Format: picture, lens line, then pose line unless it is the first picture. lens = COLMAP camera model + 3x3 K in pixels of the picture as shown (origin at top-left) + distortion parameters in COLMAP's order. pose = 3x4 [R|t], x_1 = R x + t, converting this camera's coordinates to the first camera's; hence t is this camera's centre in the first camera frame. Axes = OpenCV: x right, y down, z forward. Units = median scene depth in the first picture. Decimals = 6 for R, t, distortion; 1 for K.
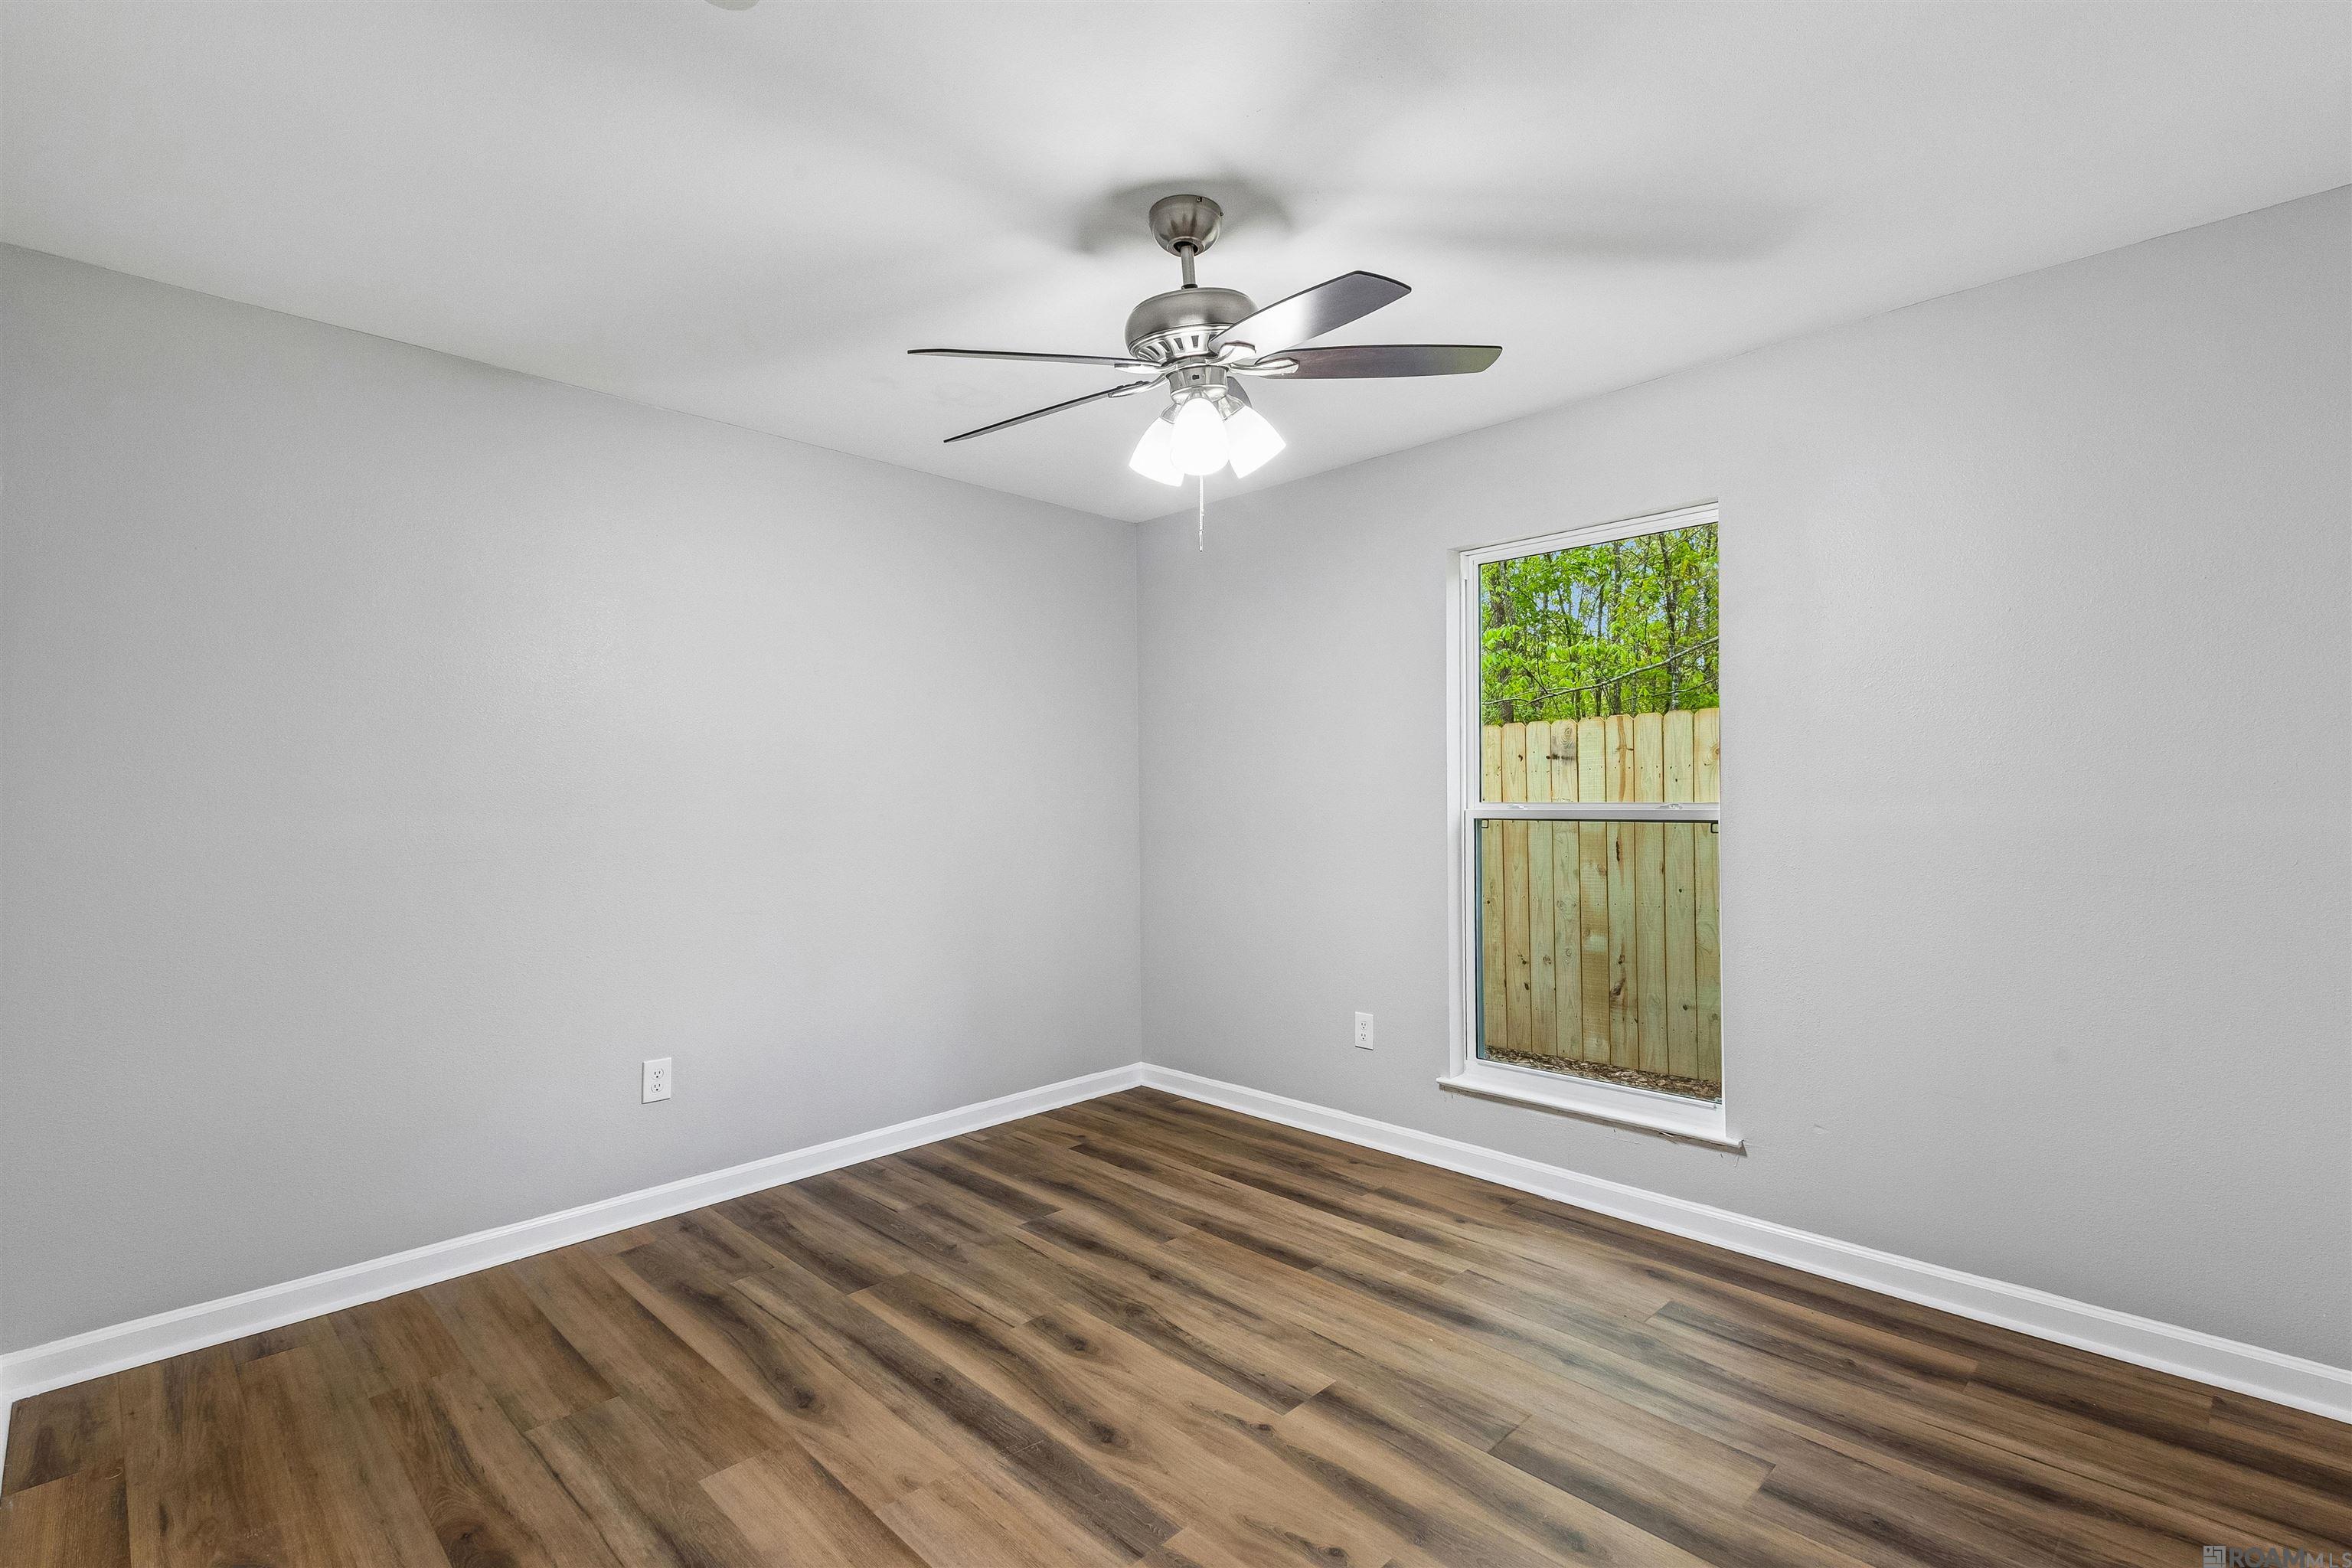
lens RADIAL K [[1049.0, 0, 1179.9], [0, 1049.0, 778.9], [0, 0, 1]] dist [0.002787, -0.000326]
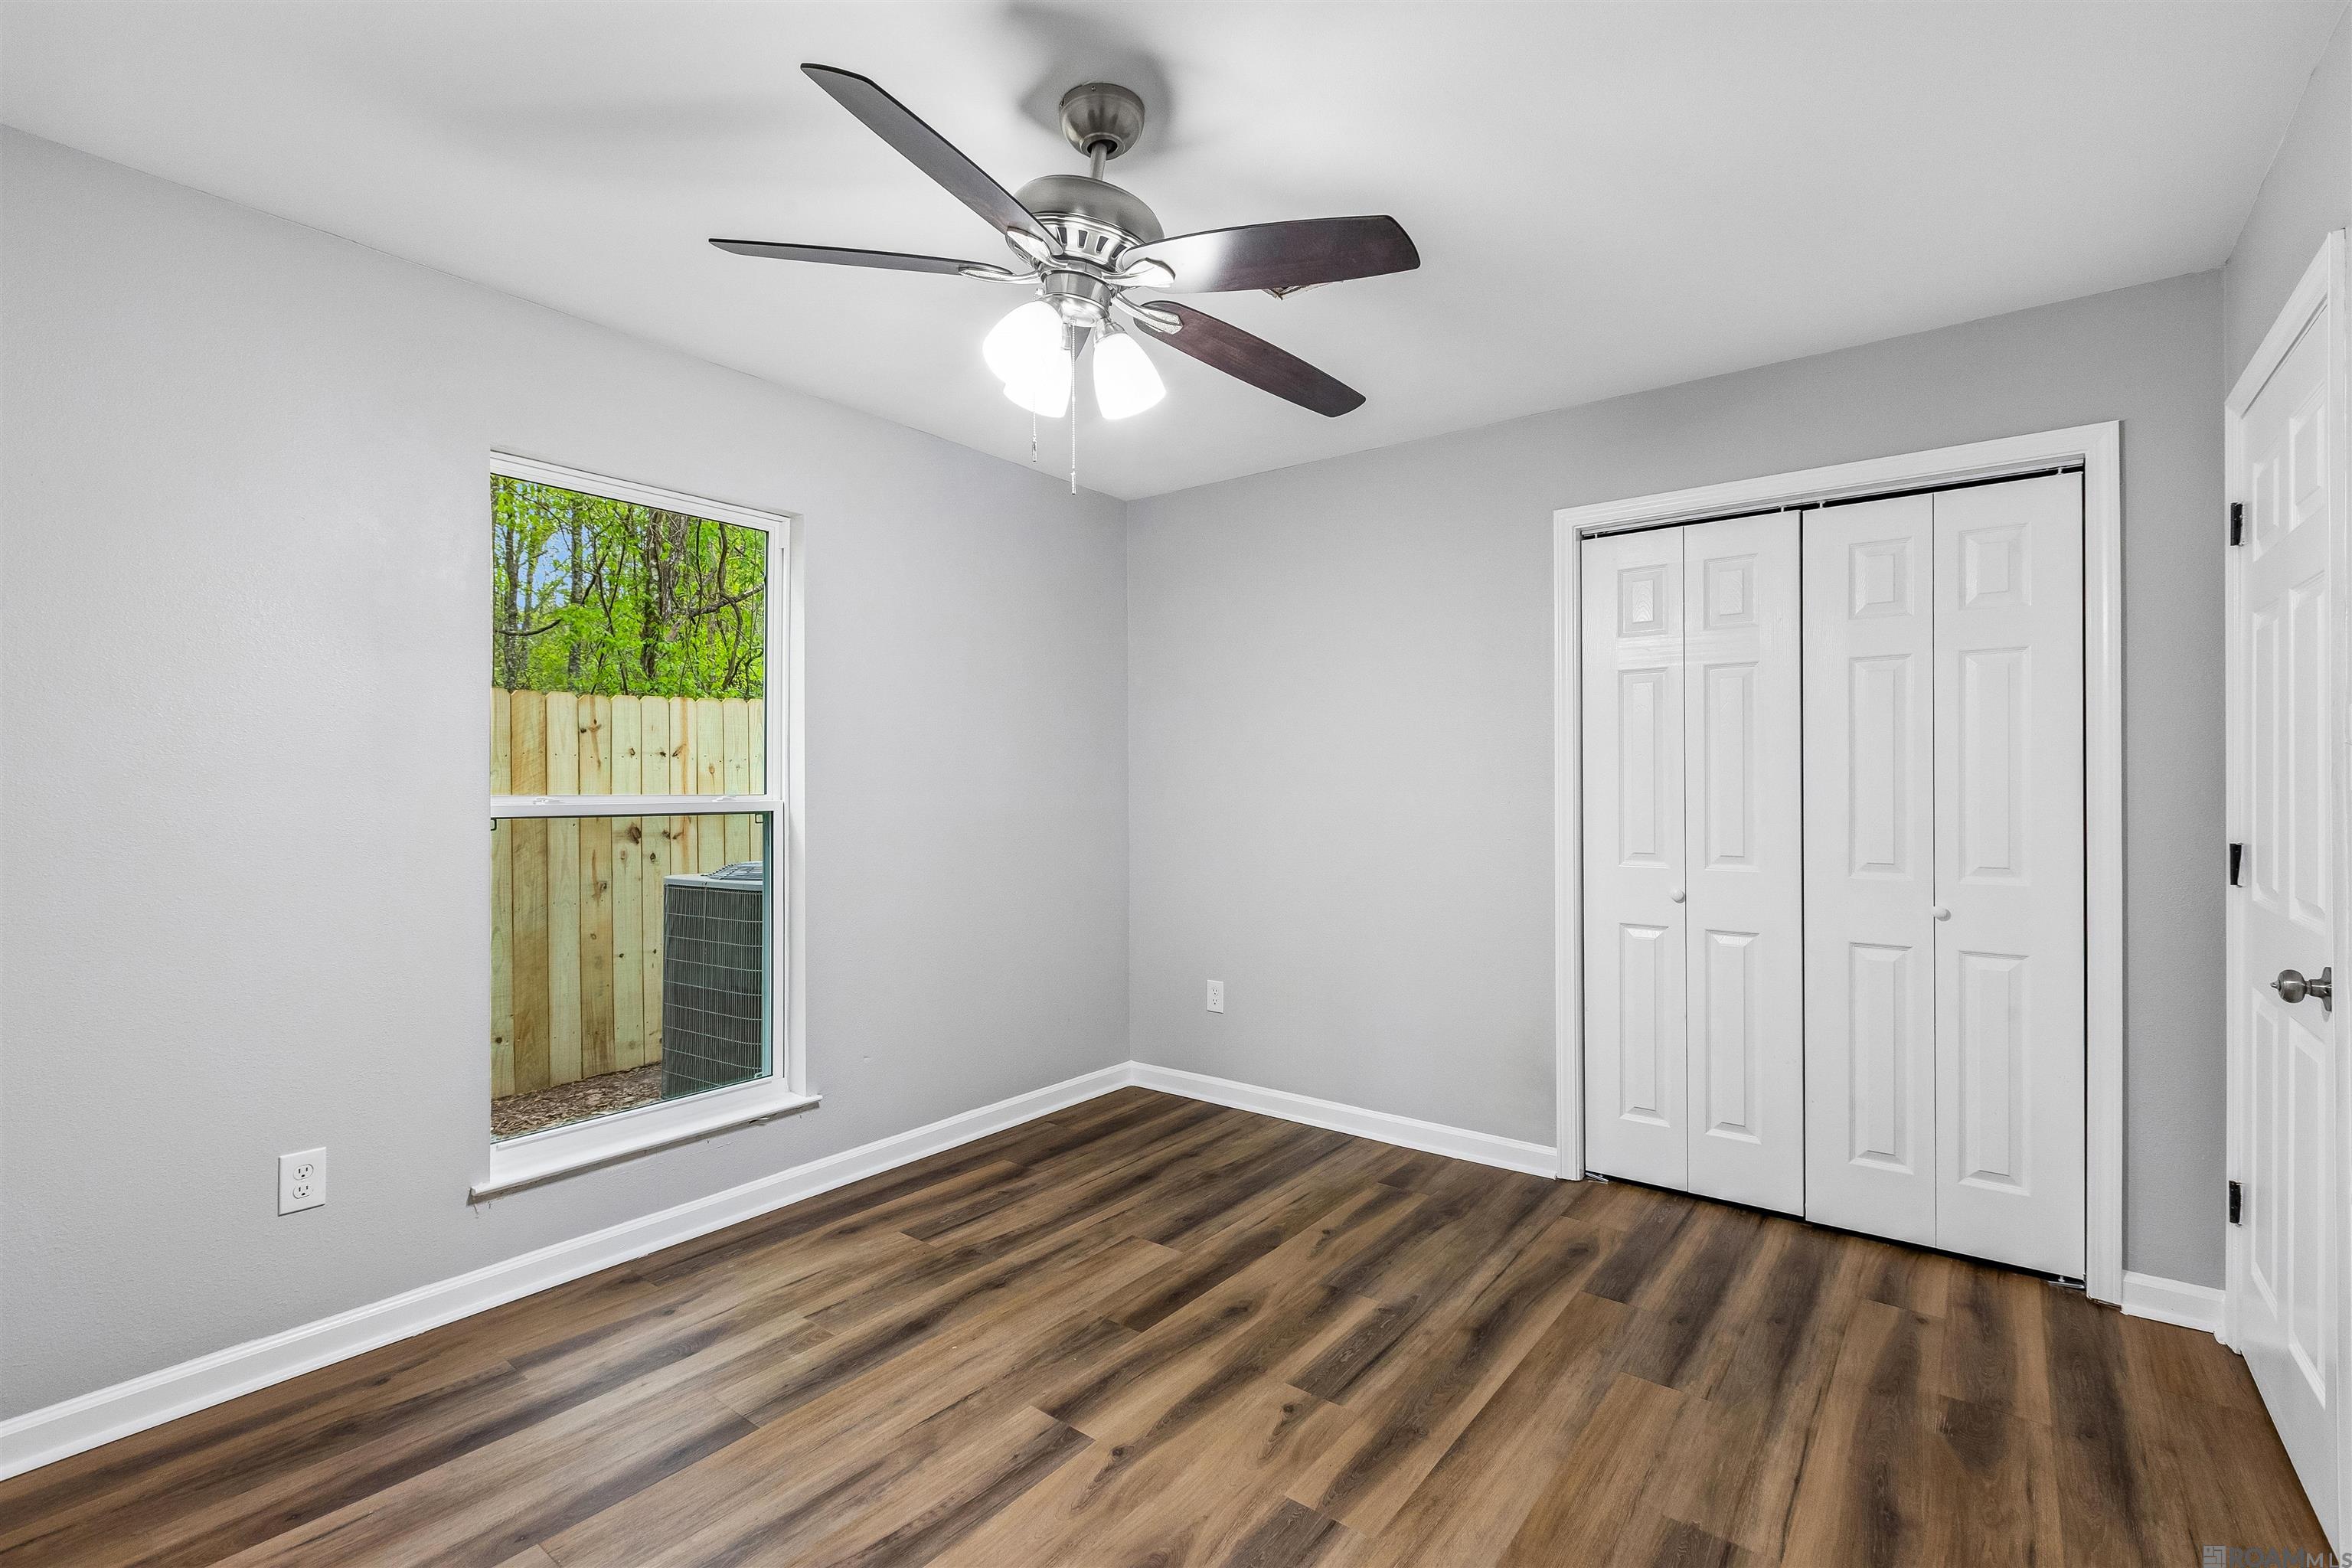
lens RADIAL K [[1049.0, 0, 1179.9], [0, 1049.0, 778.9], [0, 0, 1]] dist [0.002787, -0.000326]
pose [[-0.117081, 0.001963, 0.993120, -0.741870], [-0.017619, 0.999837, -0.004054, 0.010178], [-0.992966, -0.017972, -0.117027, 0.909420]]
